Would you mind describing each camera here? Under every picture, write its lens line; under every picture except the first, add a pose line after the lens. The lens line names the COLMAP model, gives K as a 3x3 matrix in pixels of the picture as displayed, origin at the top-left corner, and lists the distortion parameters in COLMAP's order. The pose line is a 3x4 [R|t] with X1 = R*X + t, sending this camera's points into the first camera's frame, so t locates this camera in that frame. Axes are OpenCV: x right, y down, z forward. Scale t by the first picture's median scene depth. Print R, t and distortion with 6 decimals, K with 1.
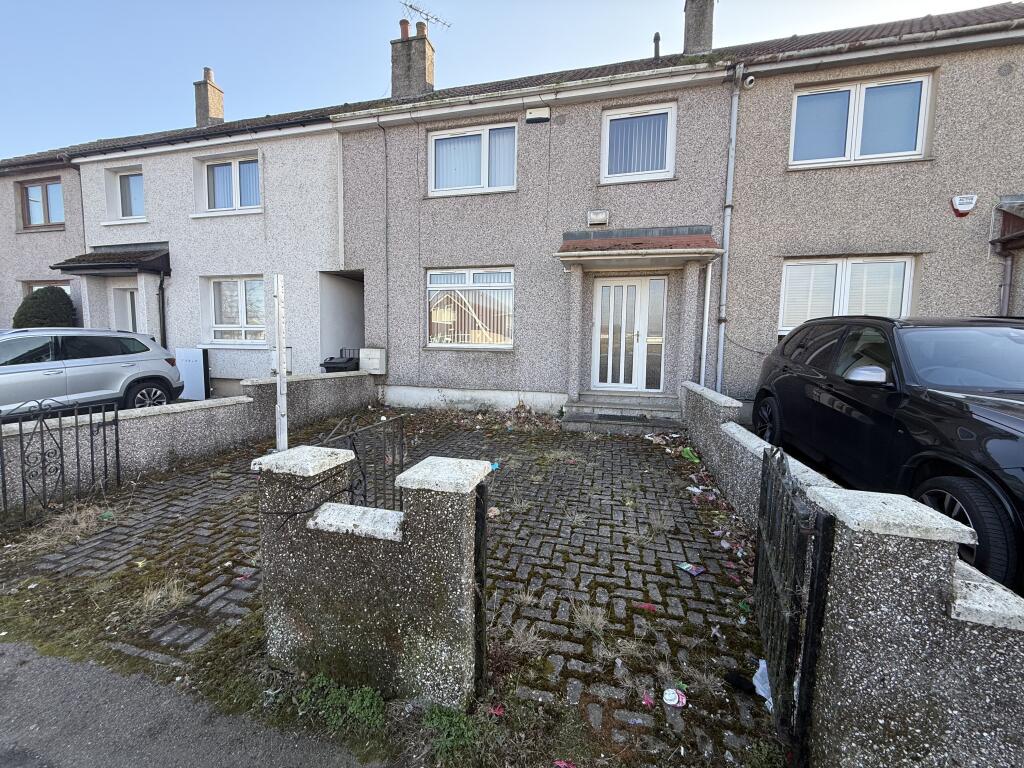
lens RADIAL K [[406.3, 0, 511.5], [0, 406.3, 384.5], [0, 0, 1]] dist [0.000790, -0.000543]
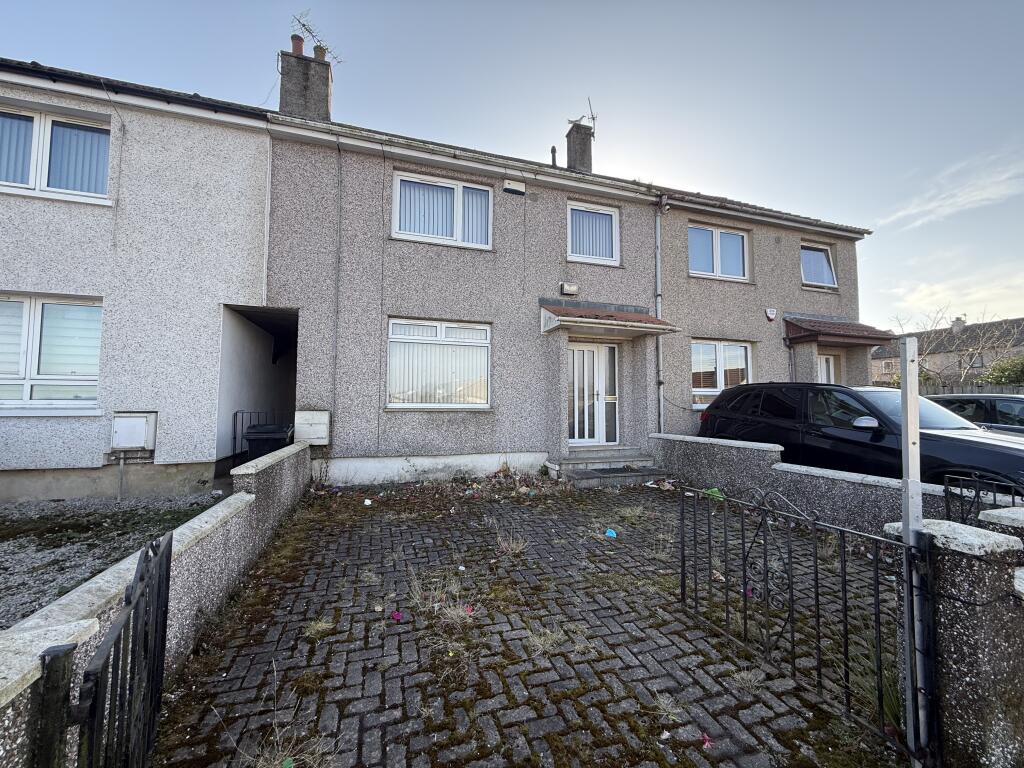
lens RADIAL K [[406.3, 0, 508.6], [0, 406.3, 384.3], [0, 0, 1]] dist [0.000790, -0.000543]
pose [[0.848945, 0.014004, 0.528295, -0.496418], [0.059275, 0.990818, -0.121516, -0.027858], [-0.525146, 0.134475, 0.840320, 0.187887]]
